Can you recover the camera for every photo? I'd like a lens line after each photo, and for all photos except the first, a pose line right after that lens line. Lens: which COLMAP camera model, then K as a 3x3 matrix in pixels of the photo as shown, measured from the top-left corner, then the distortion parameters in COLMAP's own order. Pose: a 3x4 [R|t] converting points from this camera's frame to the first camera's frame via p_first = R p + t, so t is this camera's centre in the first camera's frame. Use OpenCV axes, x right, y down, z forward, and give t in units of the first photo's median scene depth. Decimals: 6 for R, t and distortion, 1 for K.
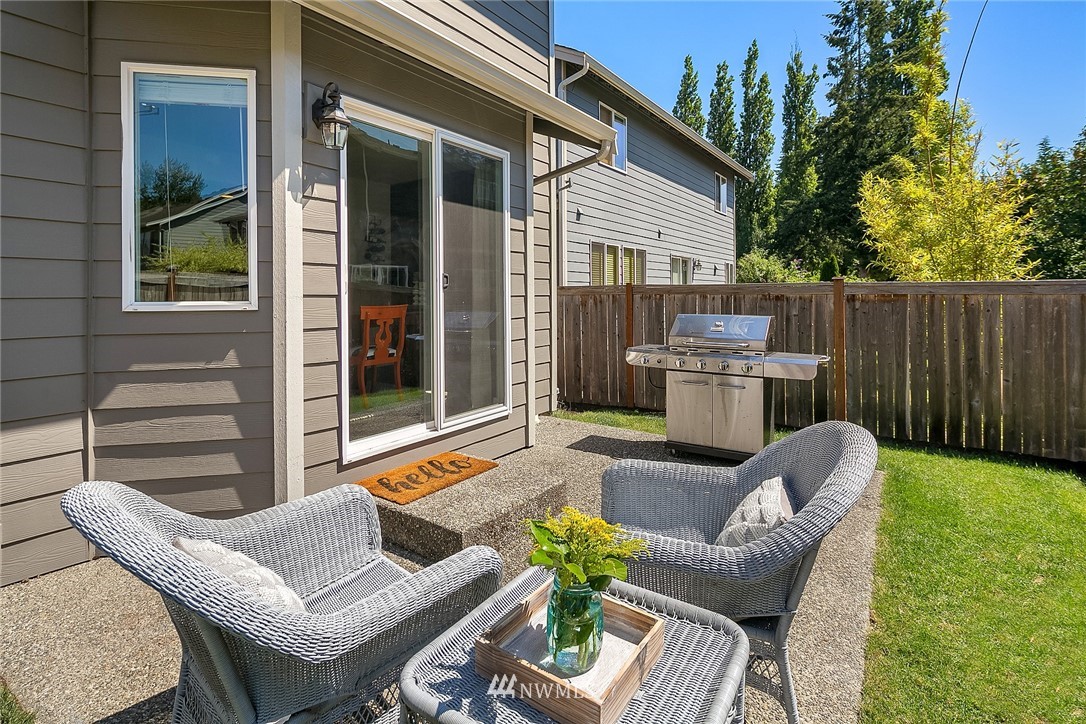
lens RADIAL K [[529.0, 0, 540.3], [0, 529.0, 312.6], [0, 0, 1]] dist [-0.027499, -0.000780]
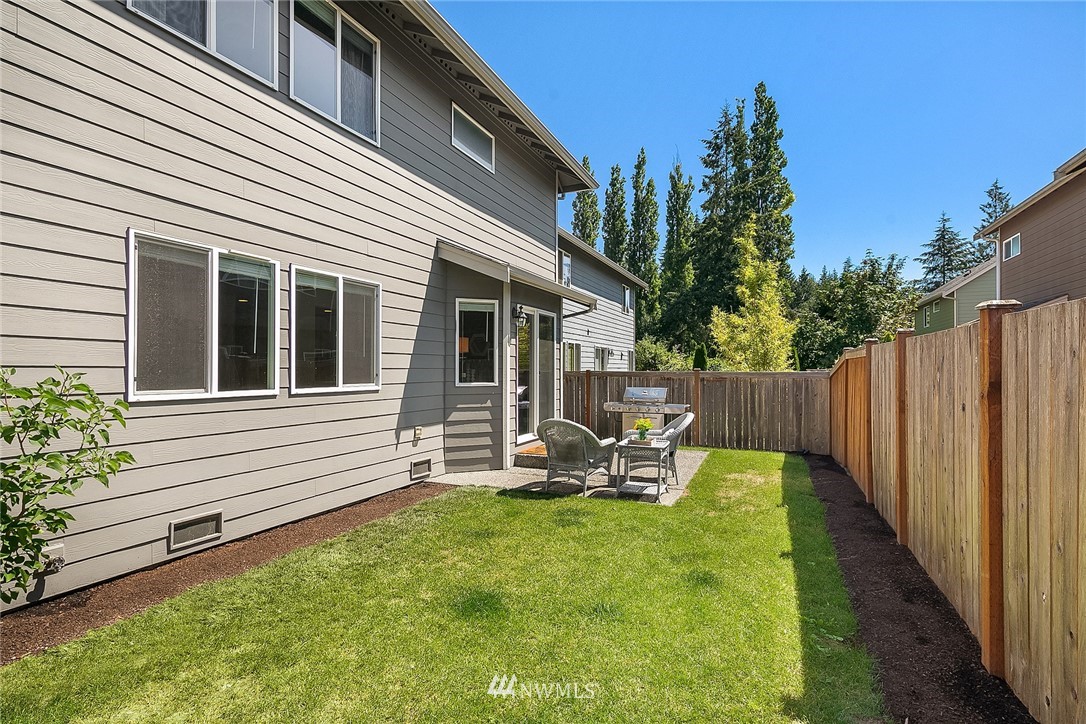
lens RADIAL K [[524.4, 0, 539.7], [0, 524.4, 380.6], [0, 0, 1]] dist [-0.000071, 0.000013]
pose [[0.980600, 0.001754, 0.196012, -0.056199], [0.000584, 0.999929, -0.011871, 0.000112], [-0.196019, 0.011756, 0.980530, -0.115453]]
